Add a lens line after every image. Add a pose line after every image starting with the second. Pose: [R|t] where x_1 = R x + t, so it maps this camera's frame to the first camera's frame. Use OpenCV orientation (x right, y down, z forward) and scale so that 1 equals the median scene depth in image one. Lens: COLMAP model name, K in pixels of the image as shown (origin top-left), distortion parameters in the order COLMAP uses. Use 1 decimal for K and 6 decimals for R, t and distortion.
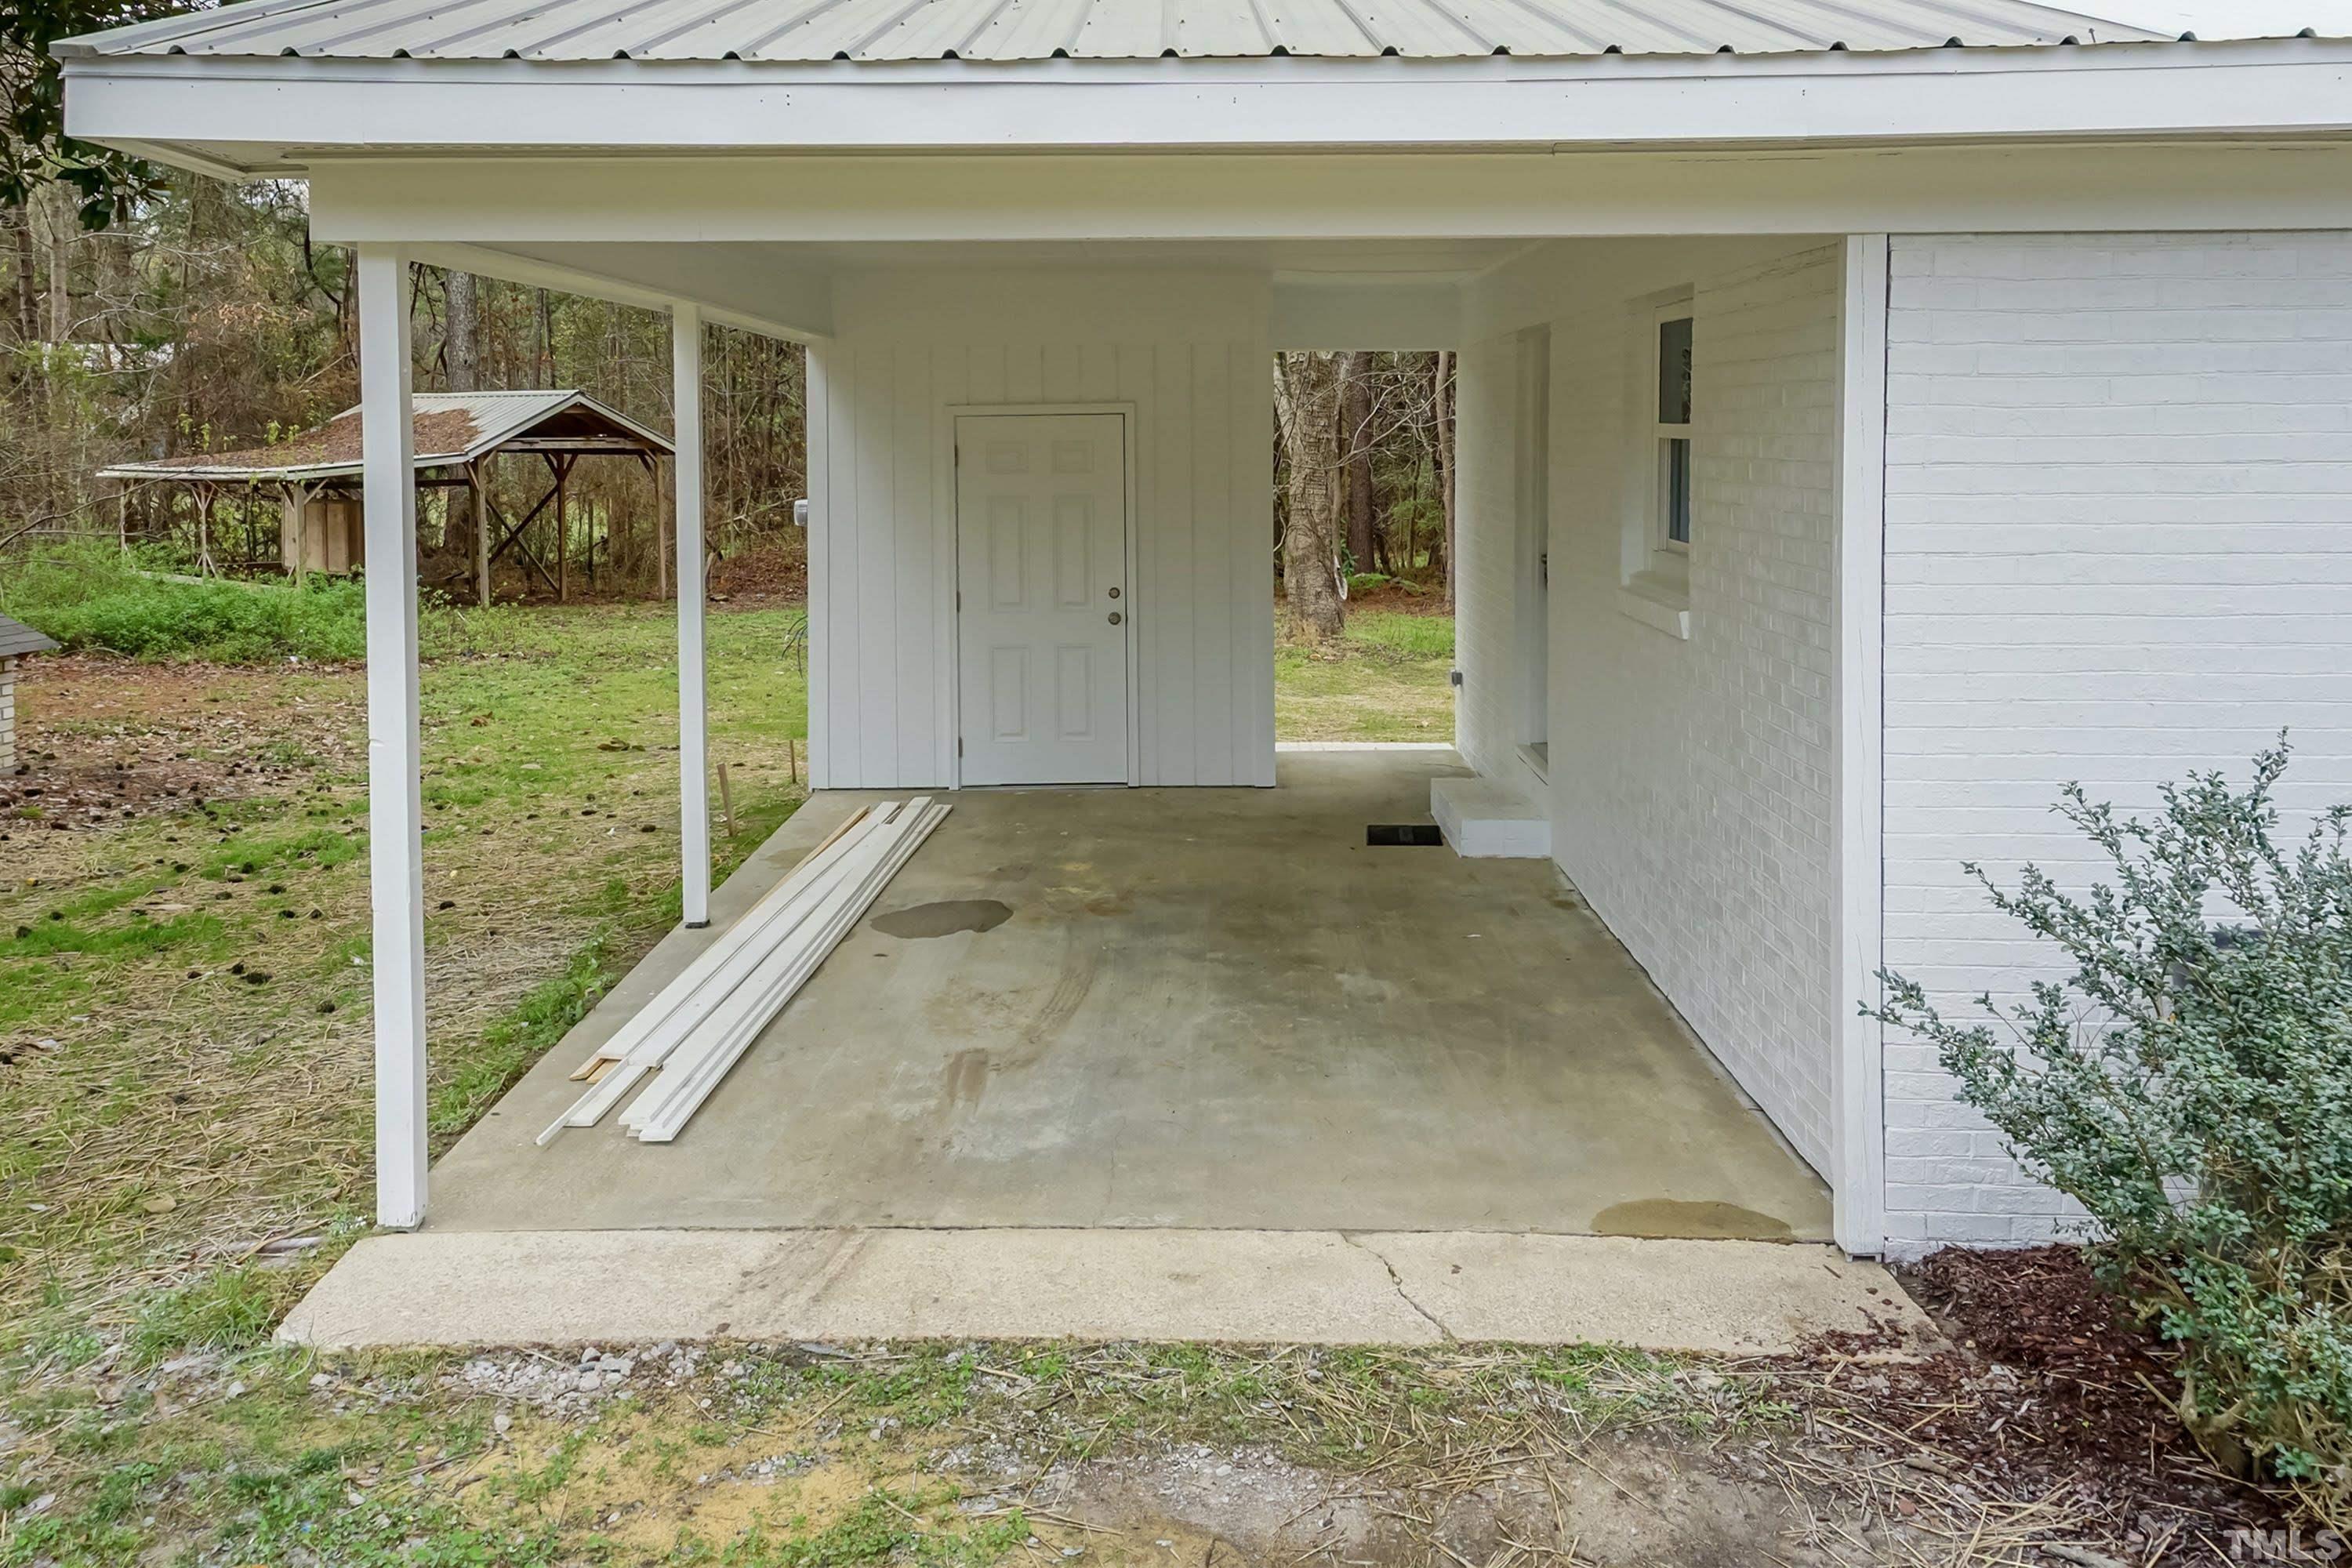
lens RADIAL K [[1563.5, 0, 1262.5], [0, 1563.5, 774.4], [0, 0, 1]] dist [0.062790, -0.000784]
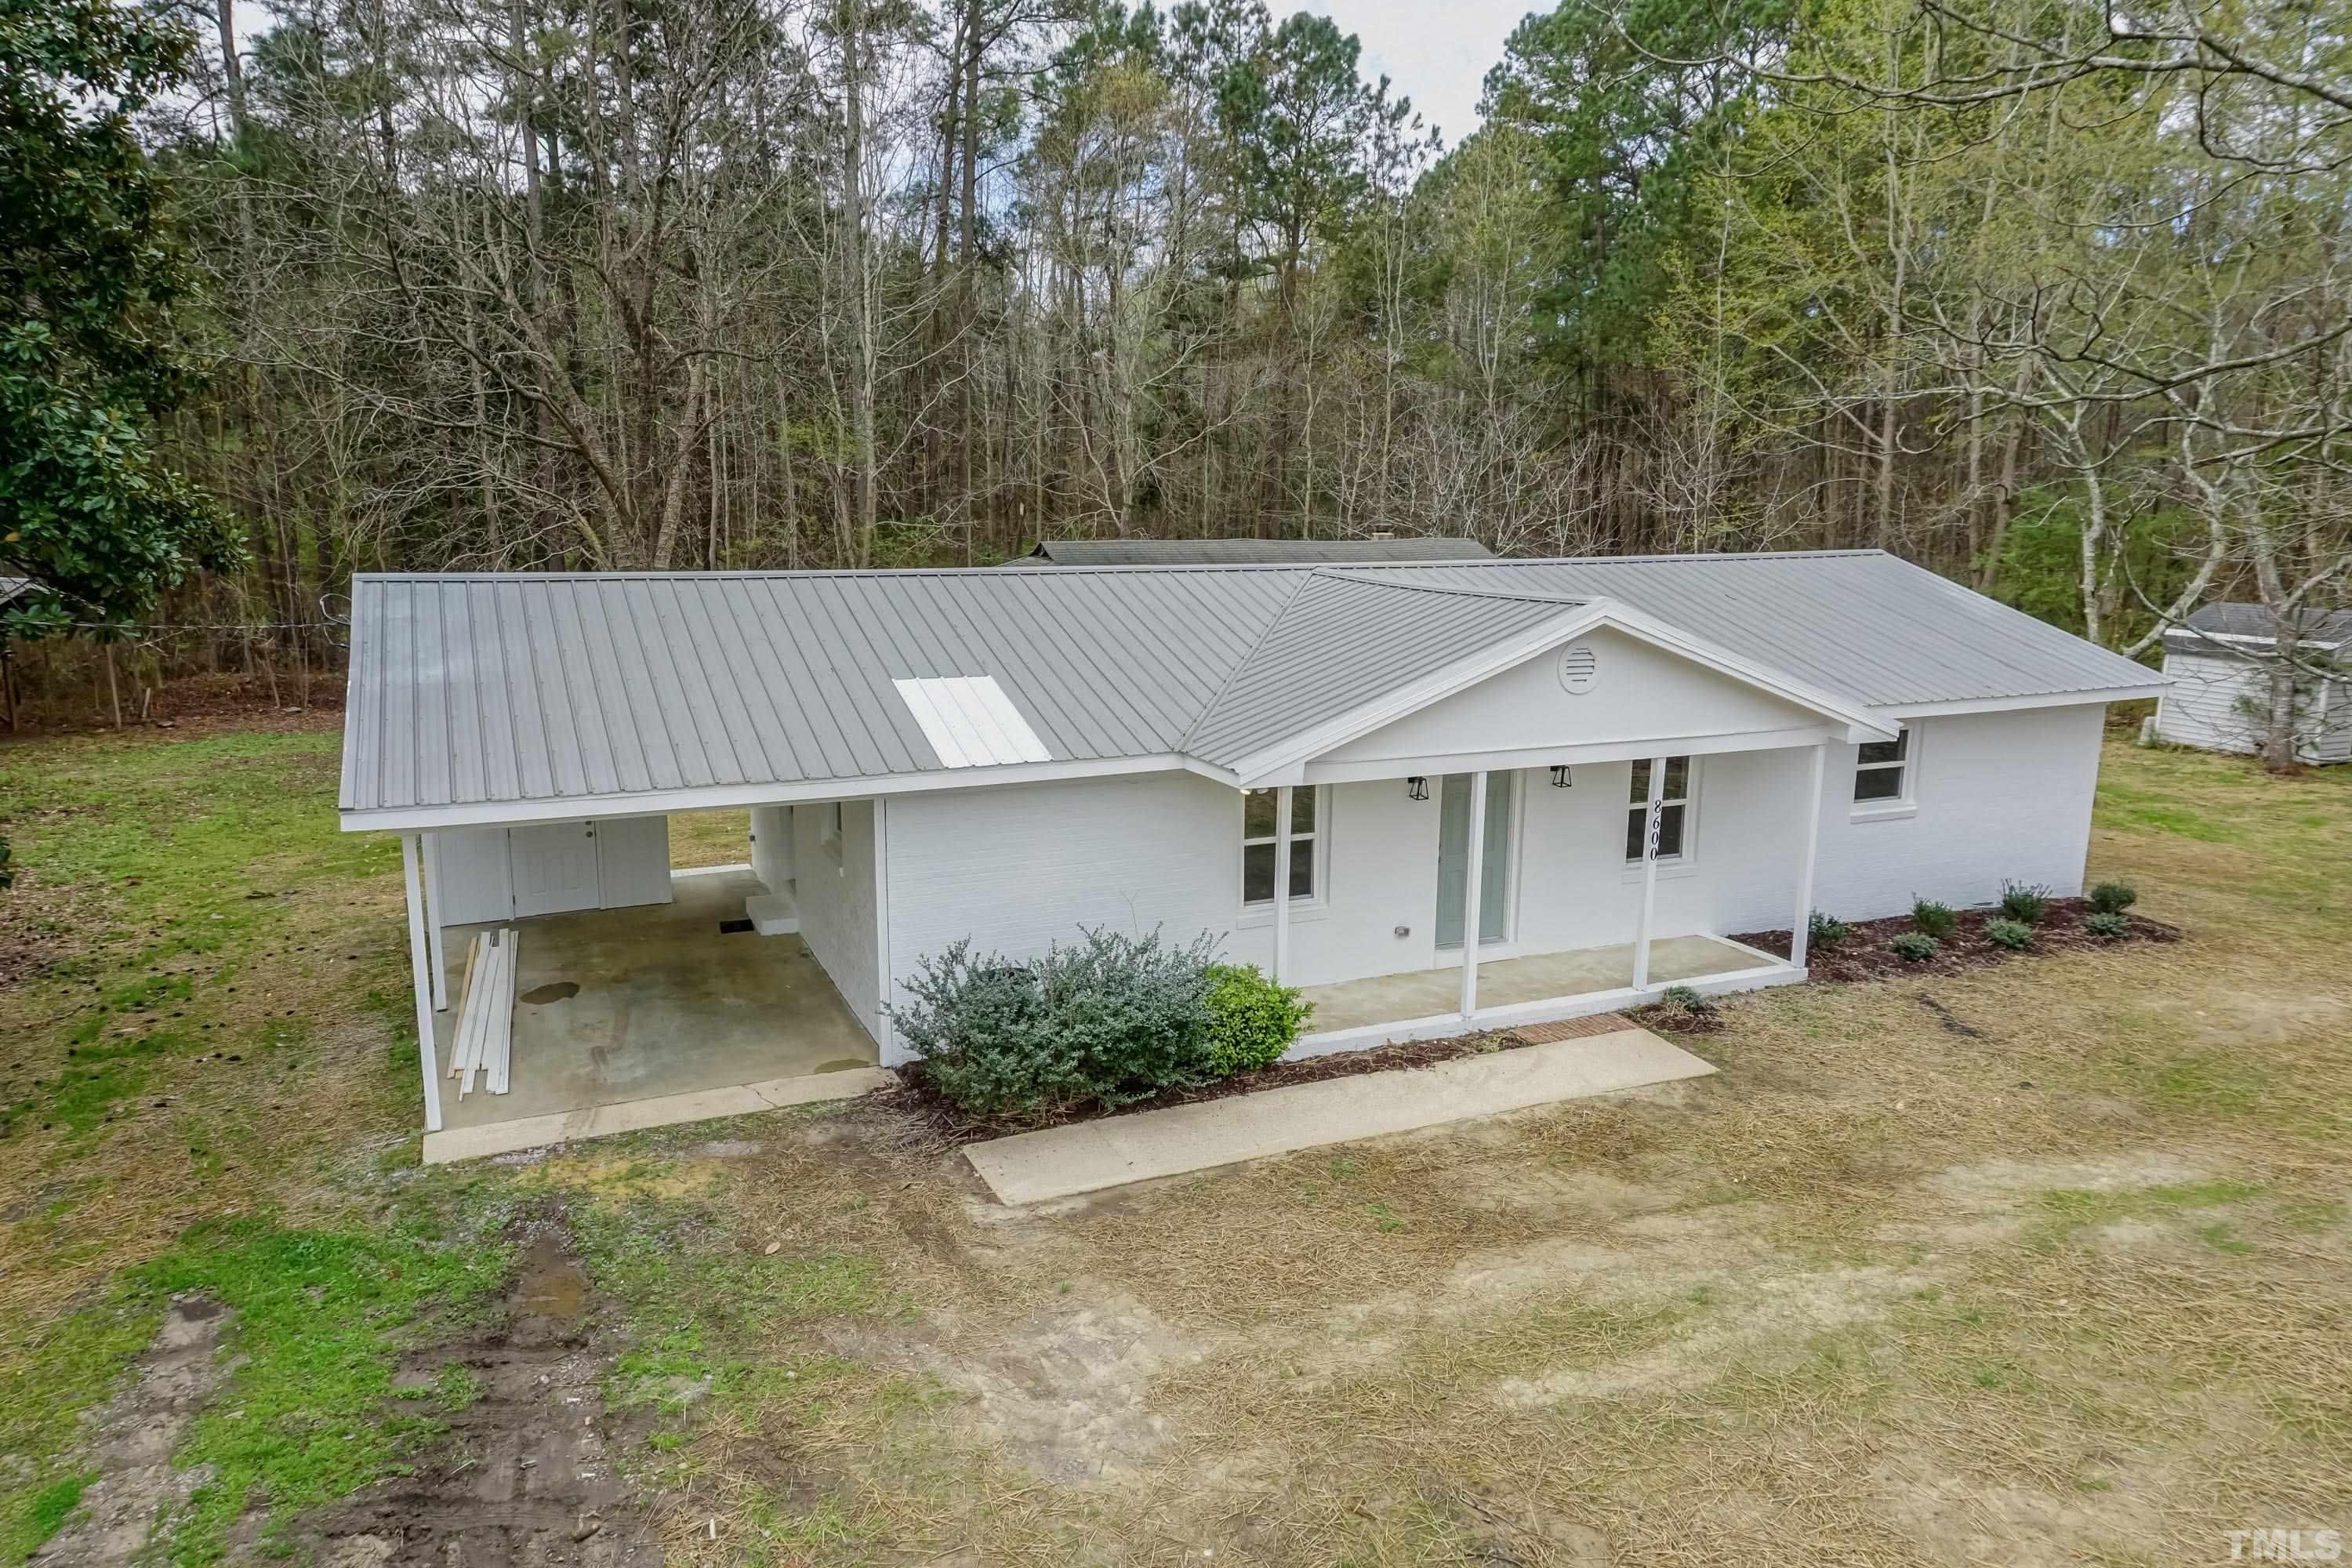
lens RADIAL K [[1563.5, 0, 1262.5], [0, 1563.5, 774.4], [0, 0, 1]] dist [0.062790, -0.000784]
pose [[0.893218, -0.070958, 0.443989, -0.447393], [0.022121, 0.993208, 0.114230, -0.816408], [-0.449079, -0.092210, 0.888721, -2.728250]]
